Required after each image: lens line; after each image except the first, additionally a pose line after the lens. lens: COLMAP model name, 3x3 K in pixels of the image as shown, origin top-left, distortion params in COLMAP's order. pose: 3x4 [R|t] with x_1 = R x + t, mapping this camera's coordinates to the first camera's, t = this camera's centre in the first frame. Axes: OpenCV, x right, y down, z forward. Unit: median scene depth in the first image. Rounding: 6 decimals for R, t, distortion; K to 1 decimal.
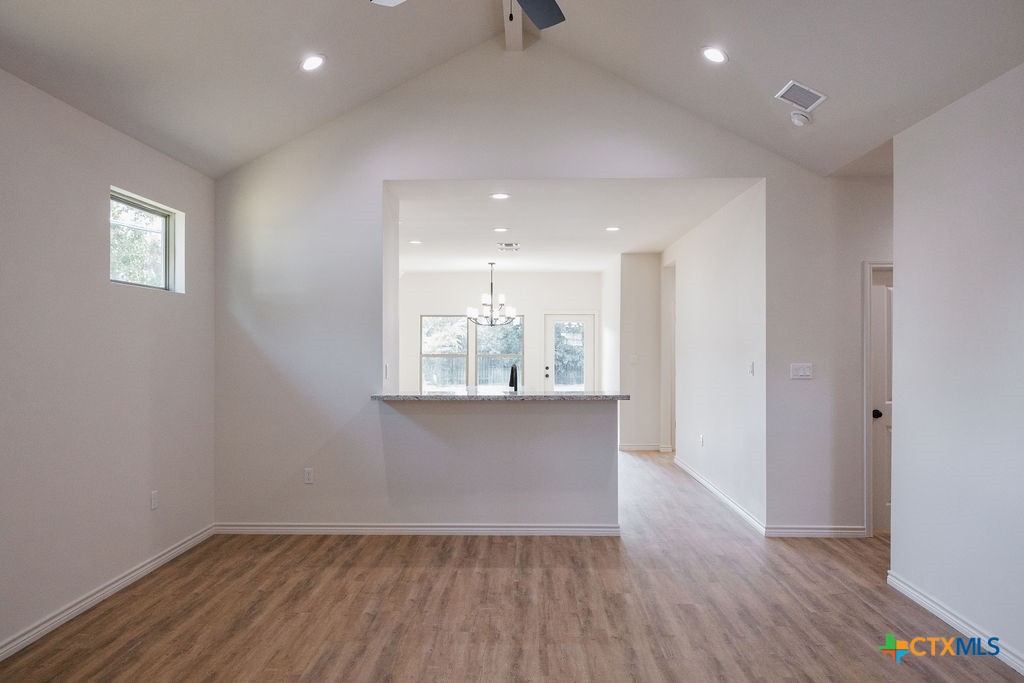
lens RADIAL K [[711.8, 0, 512.0], [0, 711.8, 341.5], [0, 0, 1]] dist [-0.006461, -0.001233]
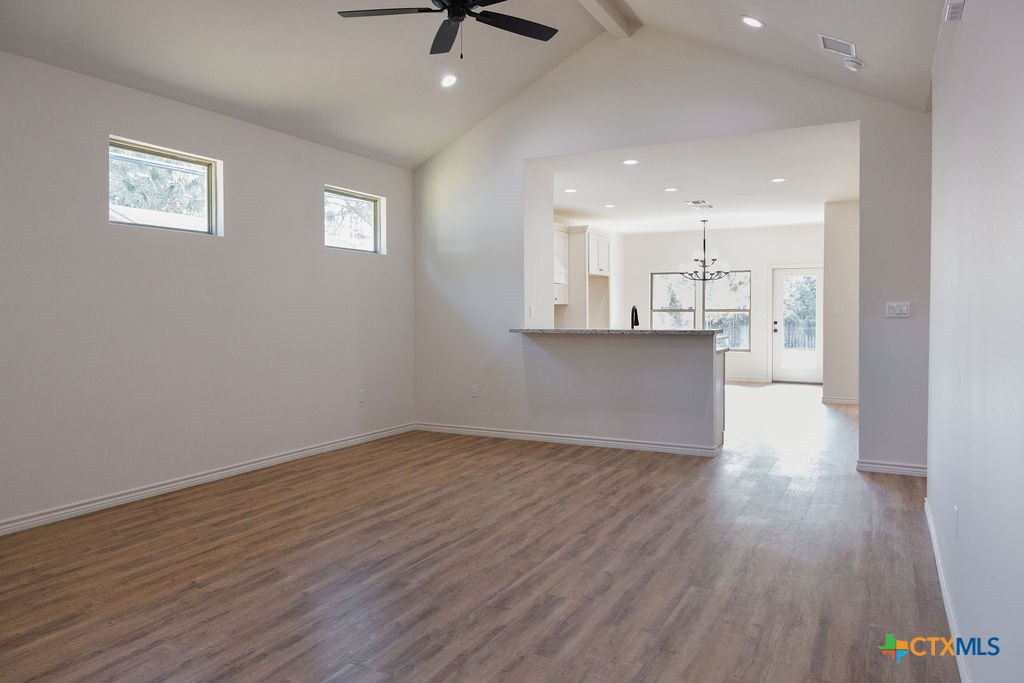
lens RADIAL K [[711.8, 0, 512.0], [0, 711.8, 341.5], [0, 0, 1]] dist [-0.006461, -0.001233]
pose [[0.895091, 0.016570, -0.445575, 0.364426], [0.003661, 0.999002, 0.044505, 0.039241], [0.445868, -0.041467, 0.894138, -0.145872]]
